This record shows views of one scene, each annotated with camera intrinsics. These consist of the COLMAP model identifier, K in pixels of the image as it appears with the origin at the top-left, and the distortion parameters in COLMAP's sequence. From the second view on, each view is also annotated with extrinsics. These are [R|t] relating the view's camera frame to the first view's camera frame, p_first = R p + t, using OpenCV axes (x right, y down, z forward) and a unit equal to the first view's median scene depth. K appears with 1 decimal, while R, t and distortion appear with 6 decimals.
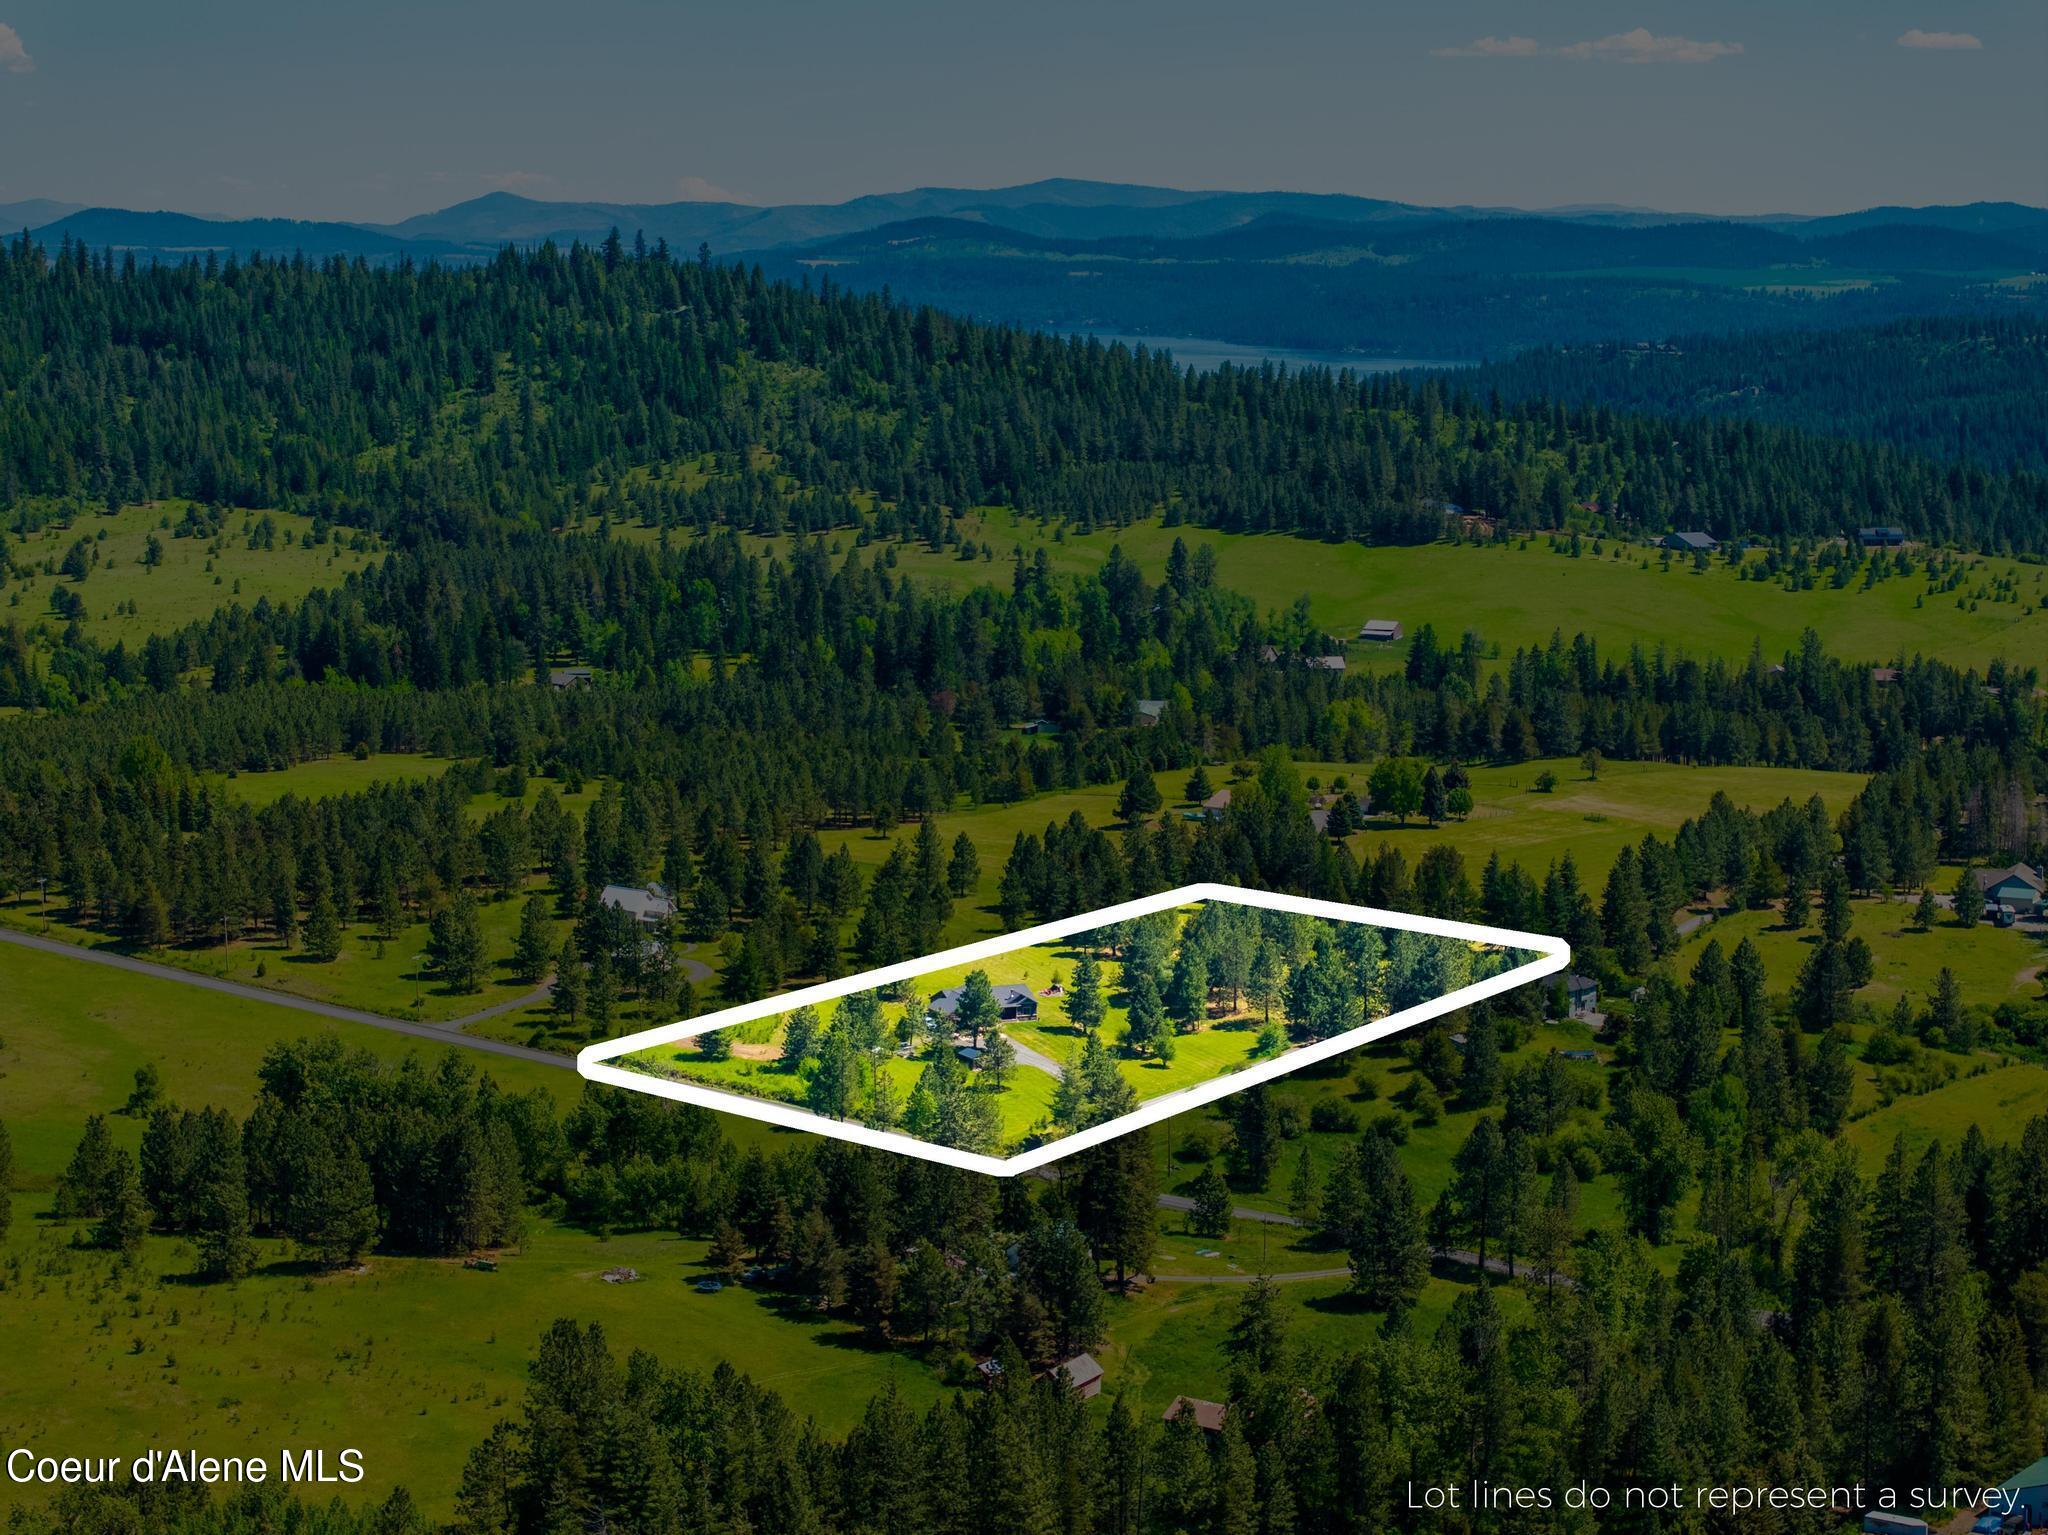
lens RADIAL K [[4199.6, 0, 1024.0], [0, 4199.6, 768.2], [0, 0, 1]] dist [-0.084389, 0.000000]
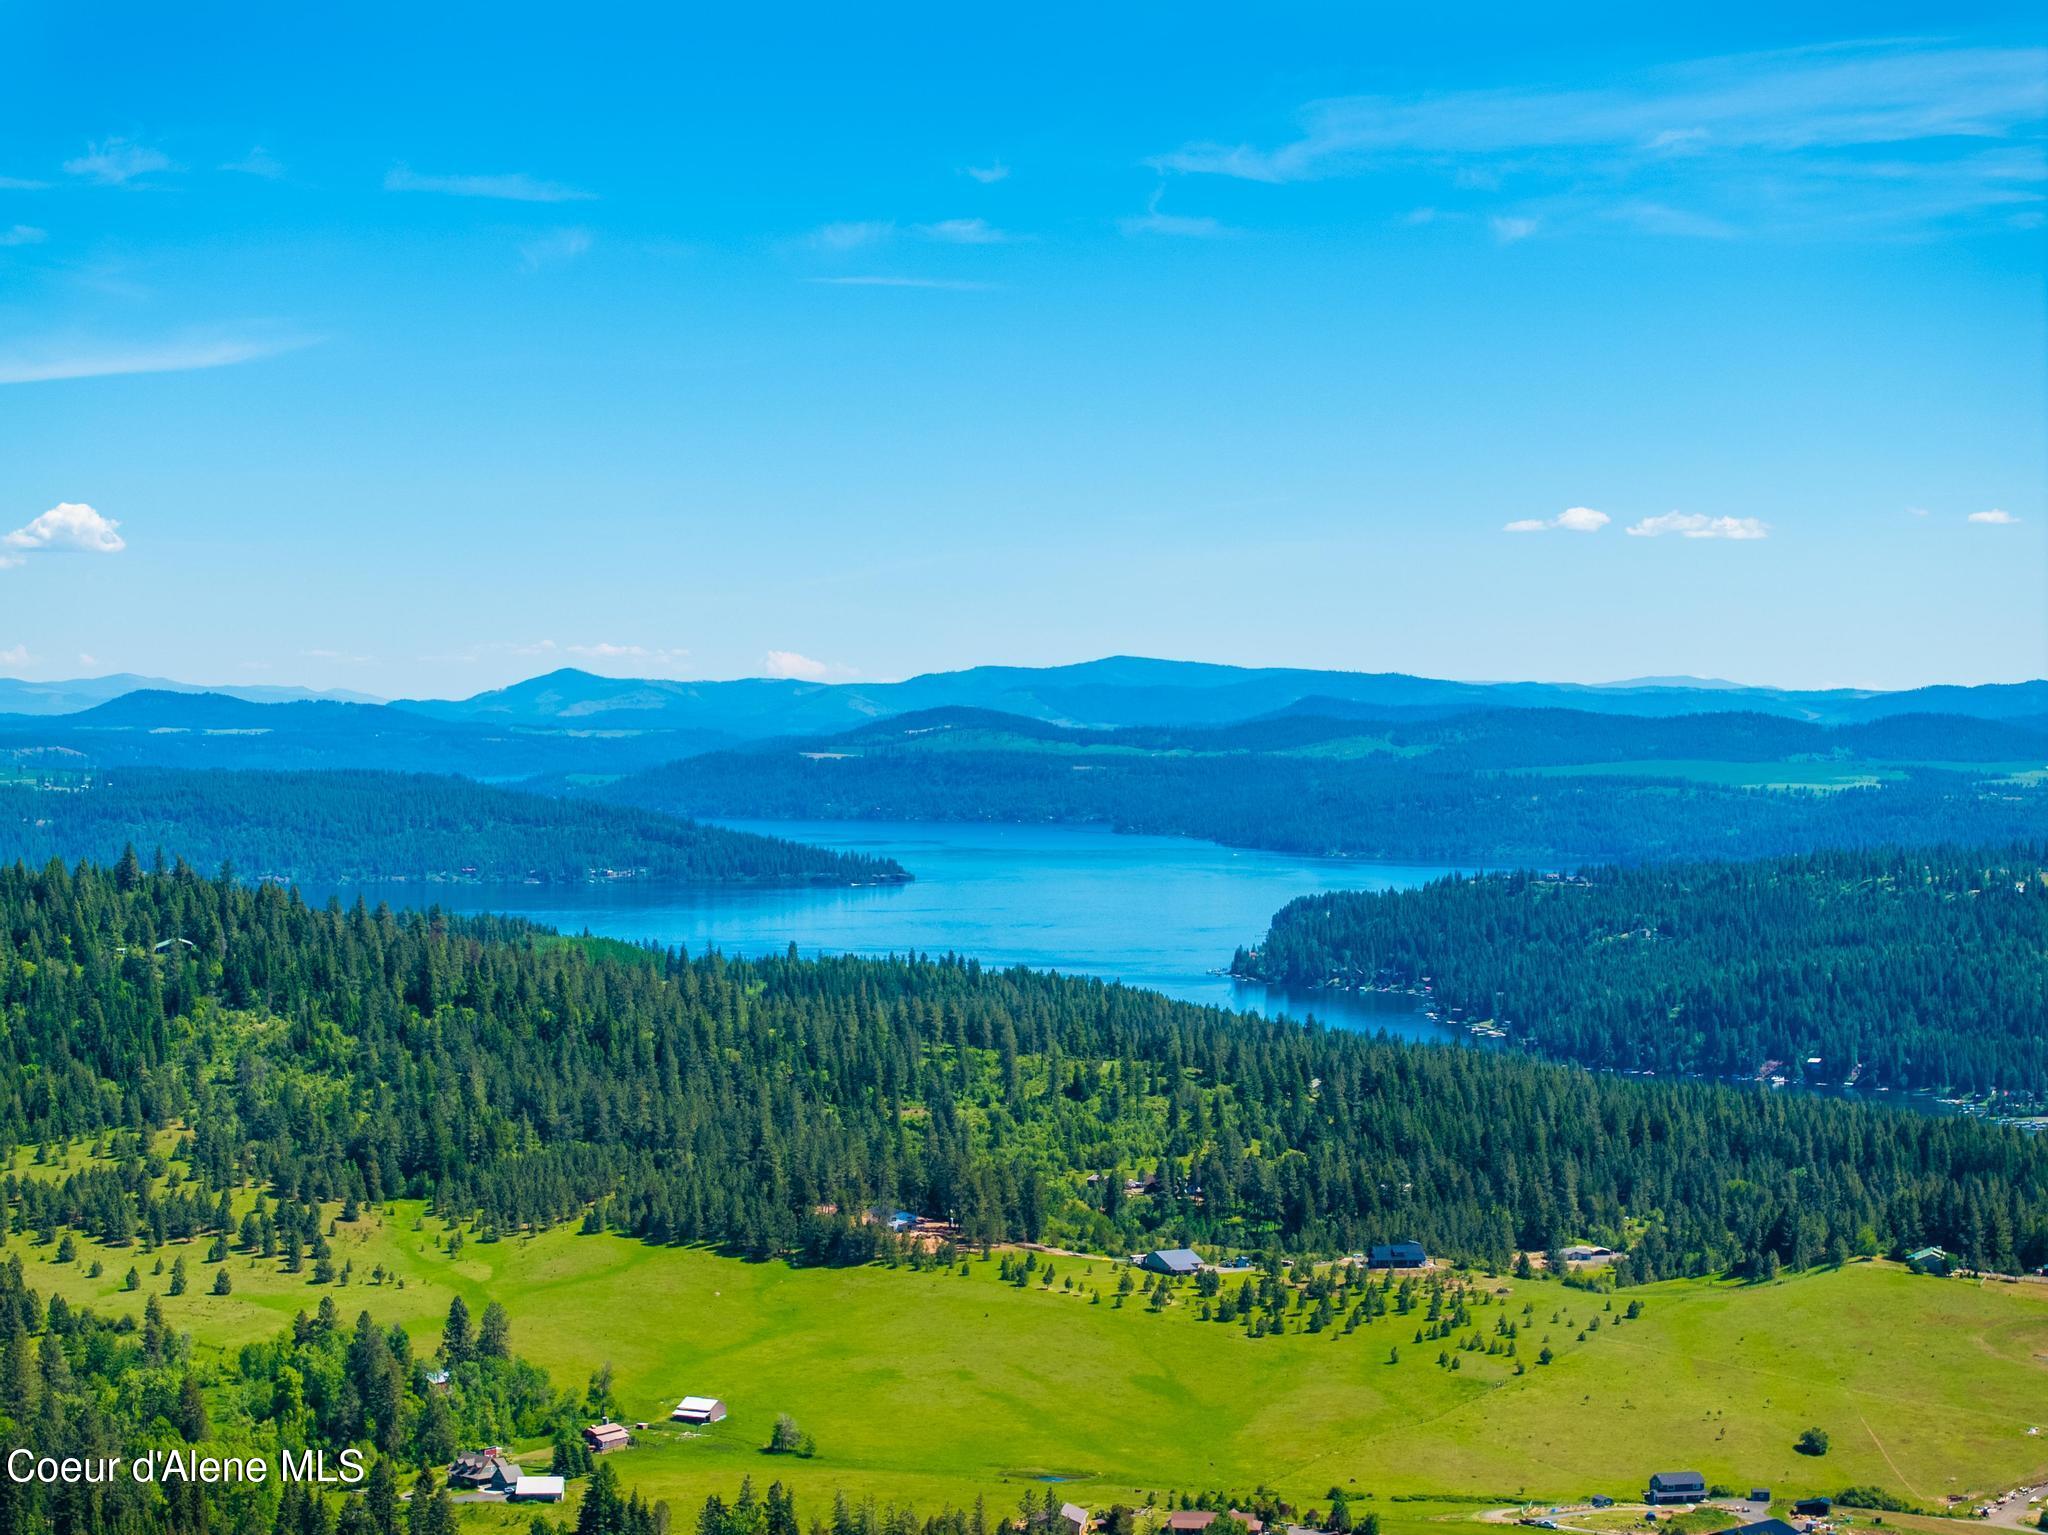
lens RADIAL K [[4199.6, 0, 1020.1], [0, 4199.6, 768.0], [0, 0, 1]] dist [-0.084389, 0.000000]
pose [[0.999708, -0.002094, -0.024075, 0.126949], [-0.000587, 0.993843, -0.110800, -0.050576], [0.024159, 0.110782, 0.993551, 0.124106]]
